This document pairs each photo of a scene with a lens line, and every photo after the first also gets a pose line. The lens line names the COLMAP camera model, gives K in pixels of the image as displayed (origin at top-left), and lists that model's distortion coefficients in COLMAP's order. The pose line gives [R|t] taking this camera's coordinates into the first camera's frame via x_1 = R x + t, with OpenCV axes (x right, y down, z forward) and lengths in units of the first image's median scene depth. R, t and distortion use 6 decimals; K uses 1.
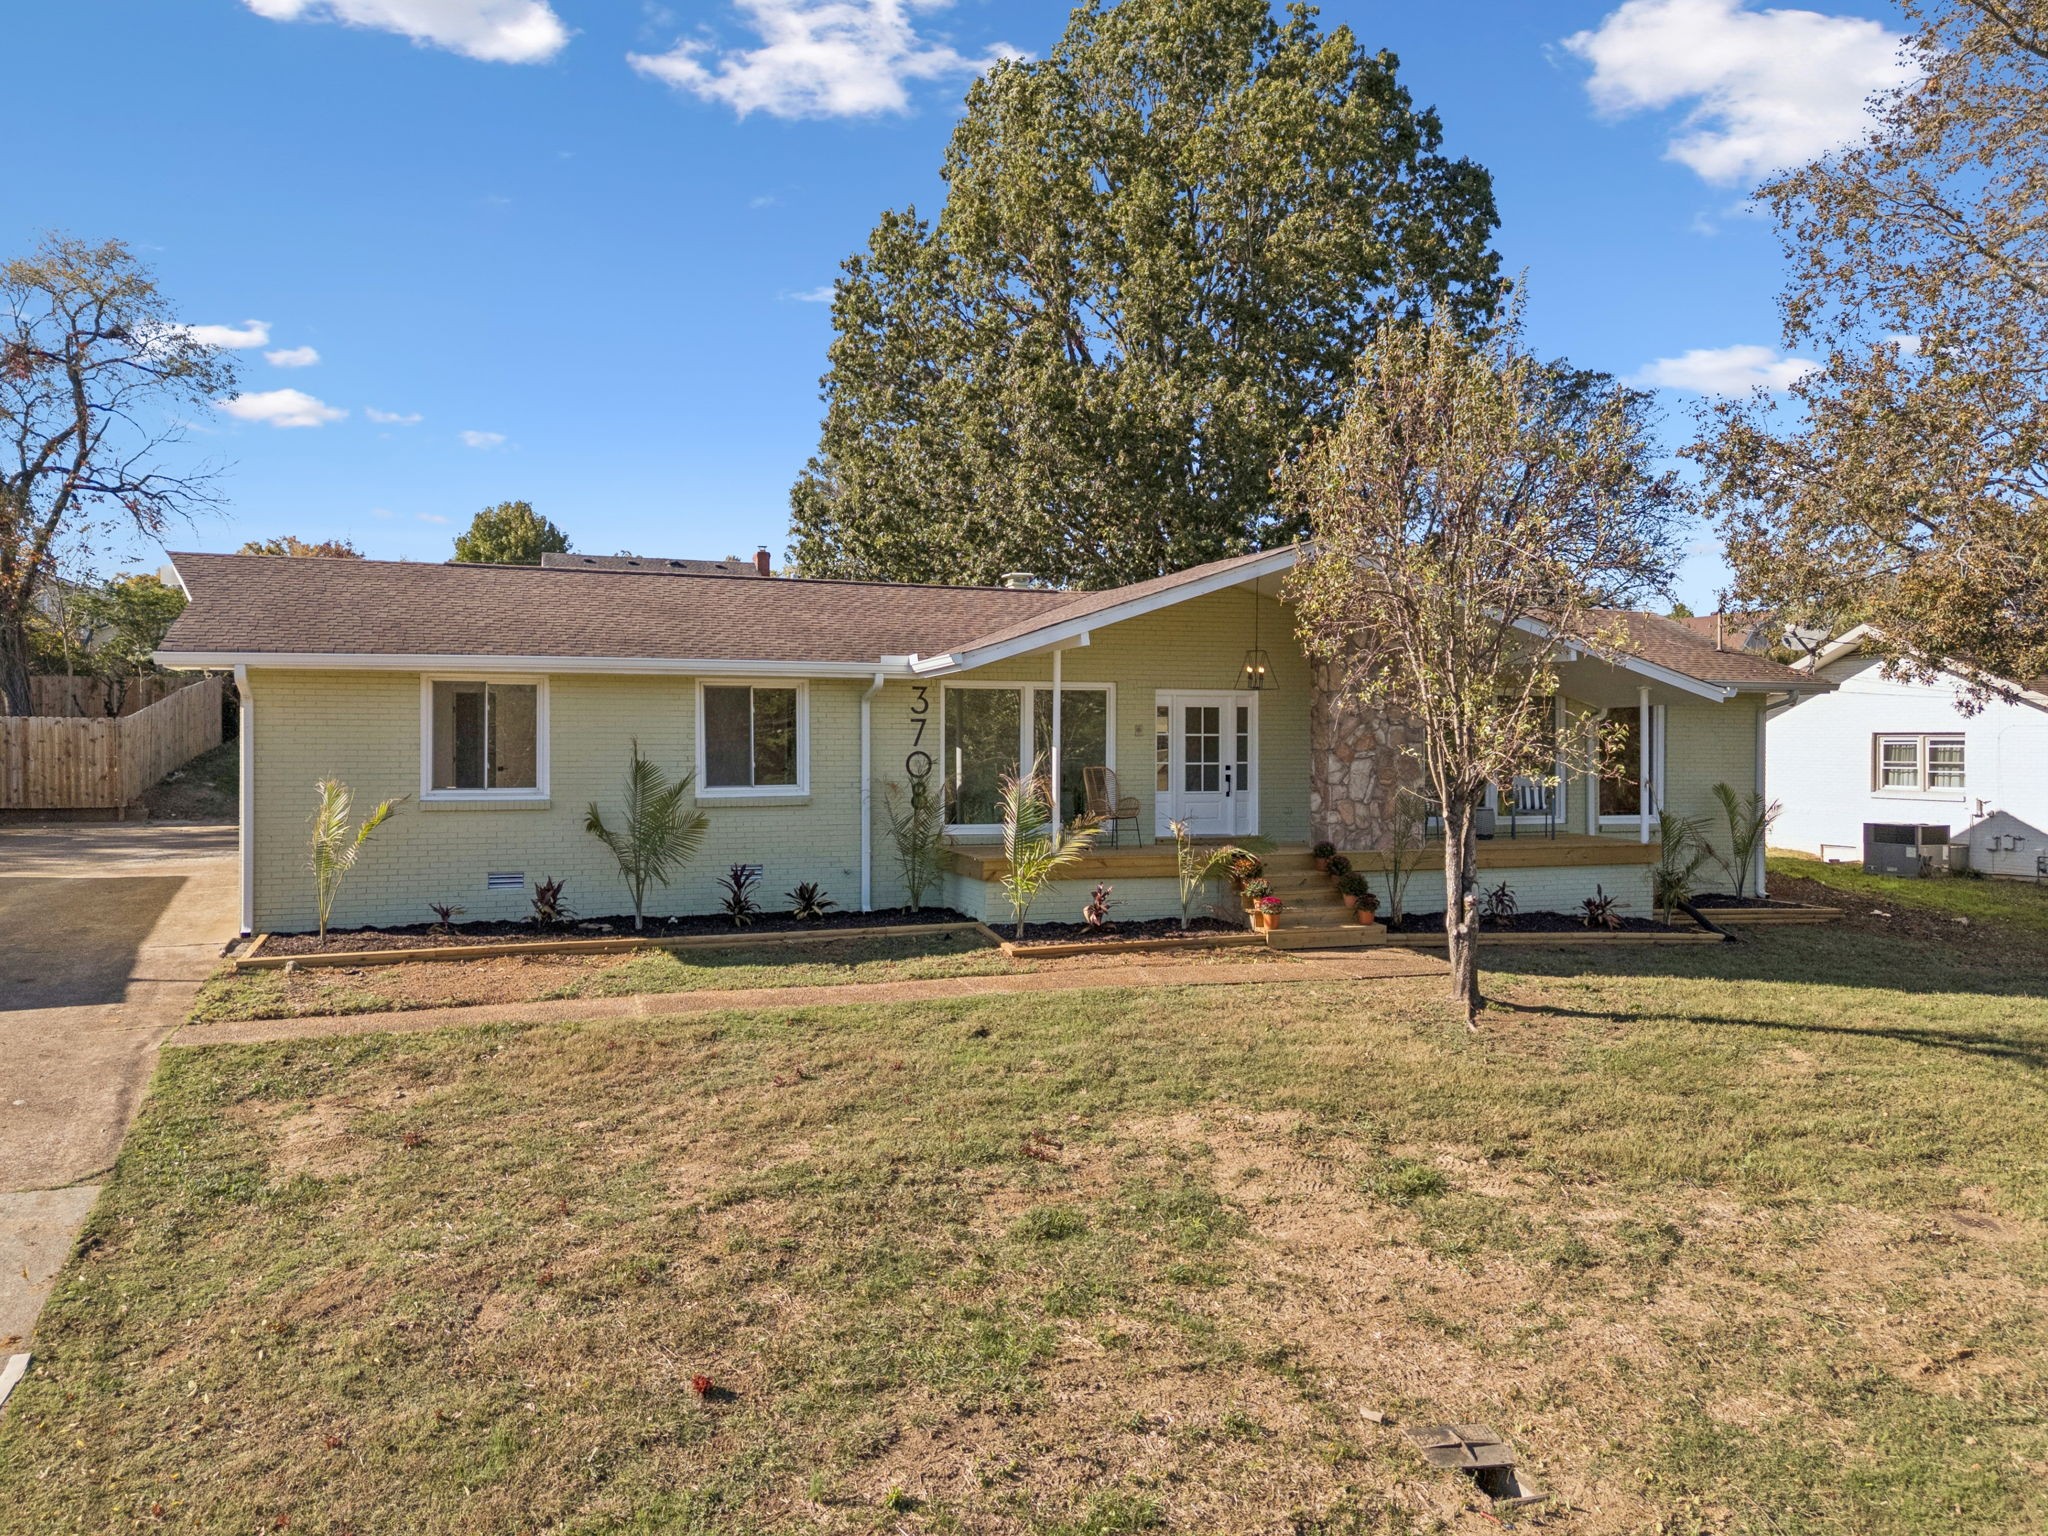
lens RADIAL K [[1685.5, 0, 1024.0], [0, 1685.5, 768.0], [0, 0, 1]] dist [0.069546, 0.003932]
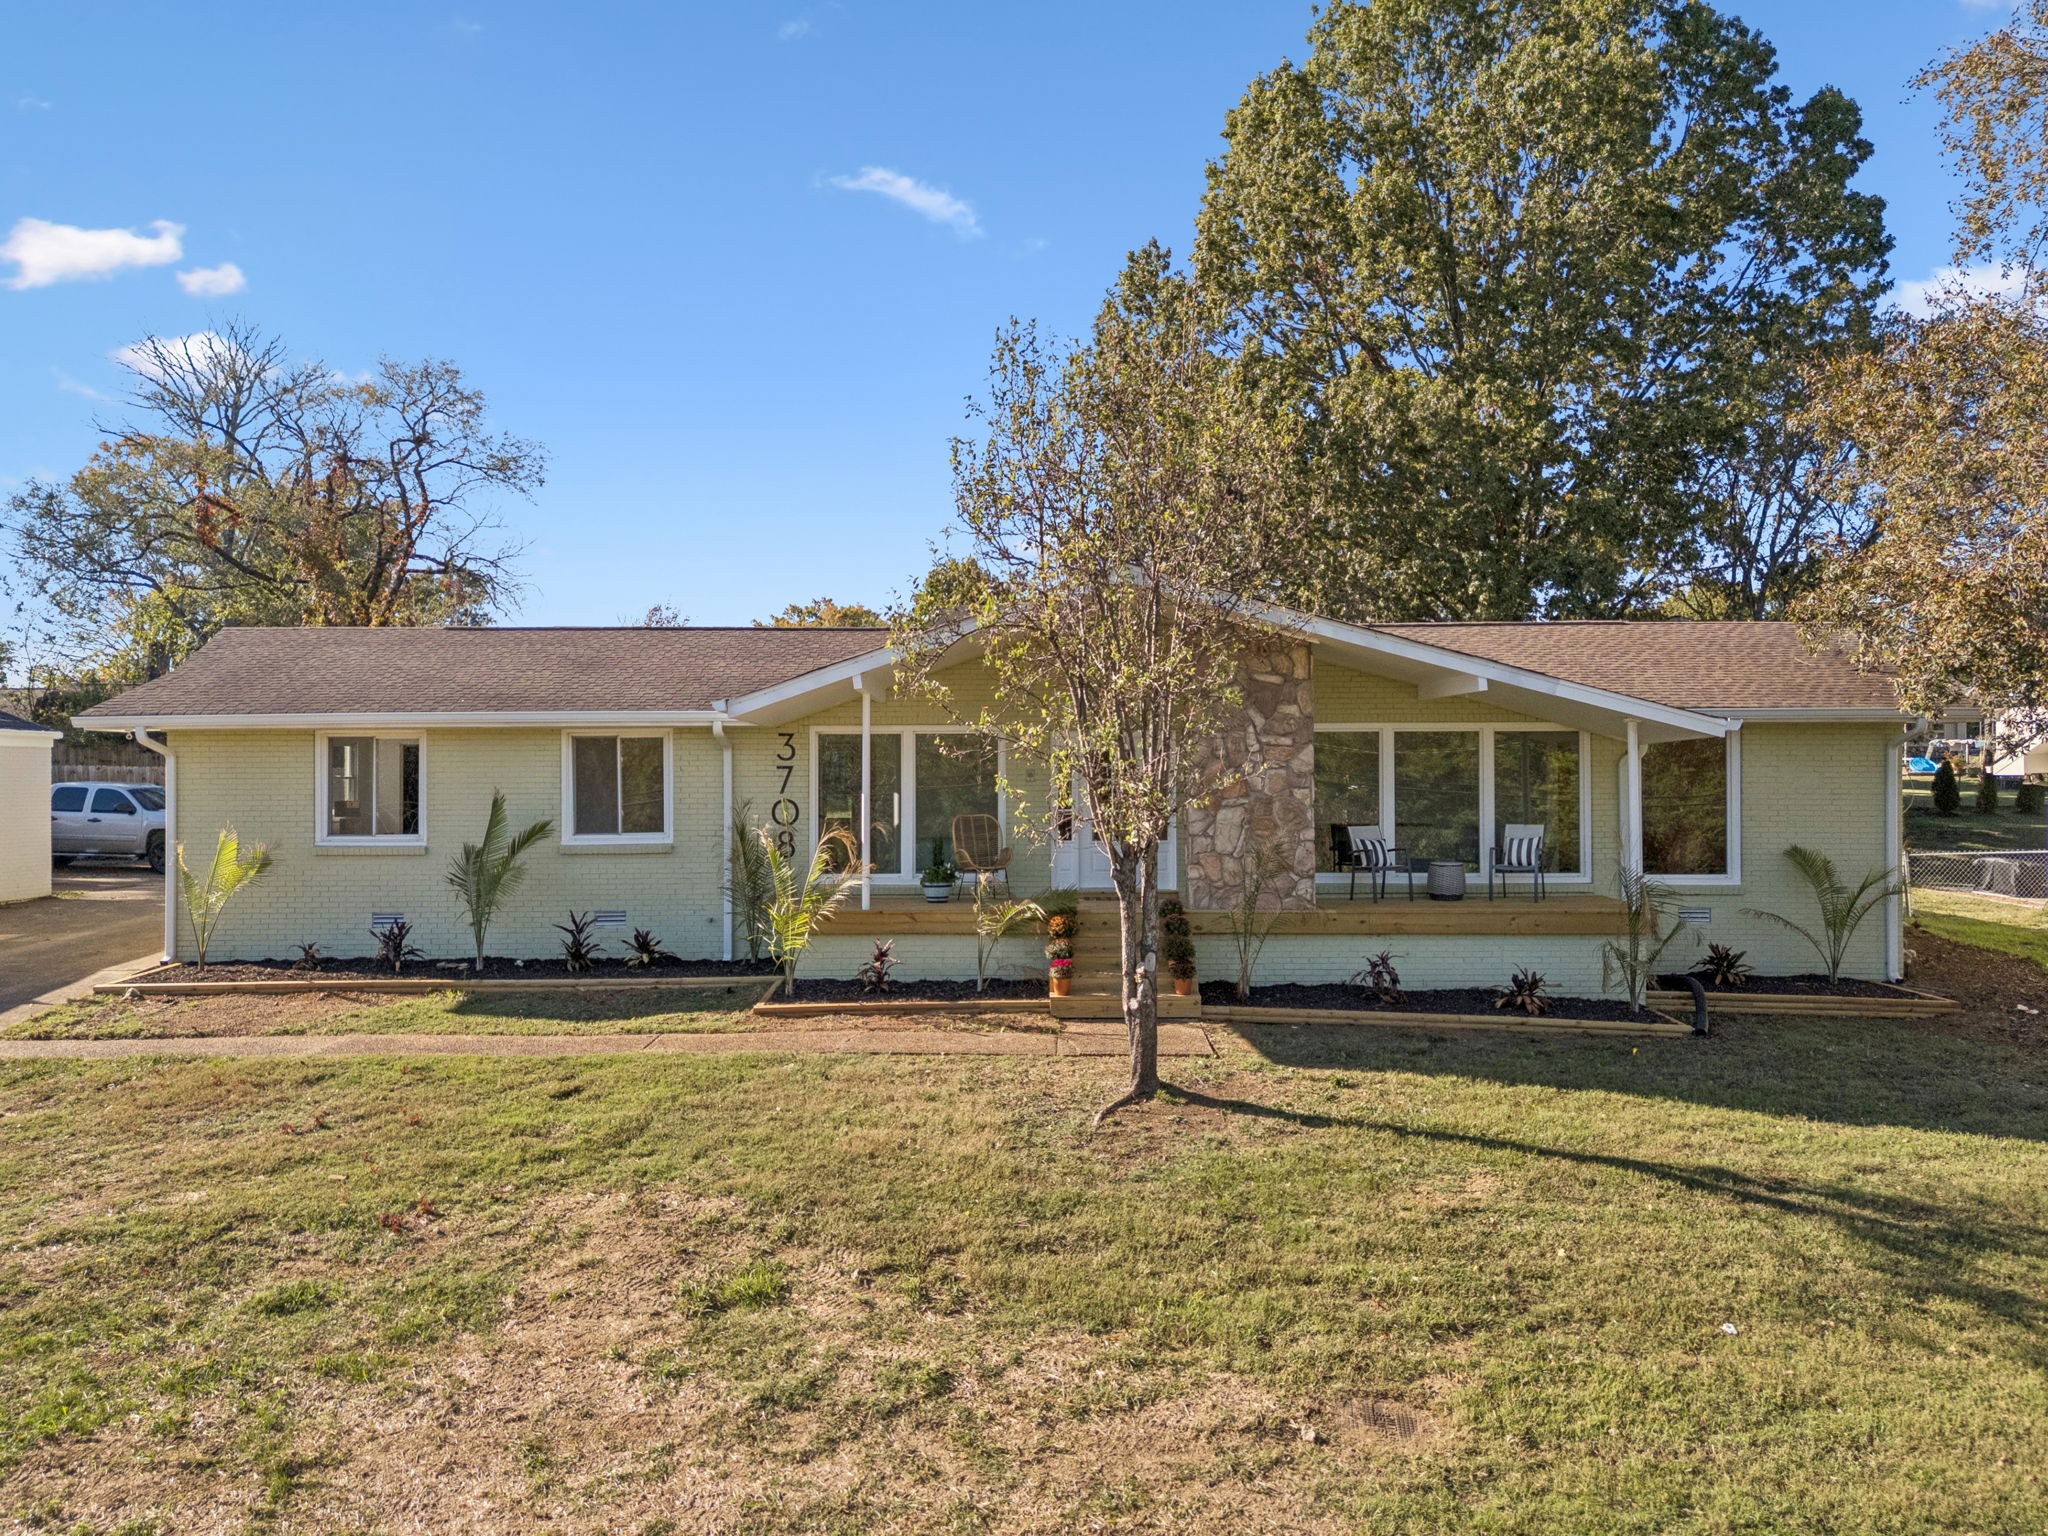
lens RADIAL K [[1685.5, 0, 1024.0], [0, 1685.5, 768.0], [0, 0, 1]] dist [0.069546, 0.003932]
pose [[0.925347, -0.007850, -0.379040, 0.460544], [-0.001013, 0.999731, -0.023179, -0.005581], [0.379120, 0.021832, 0.925090, 0.146486]]
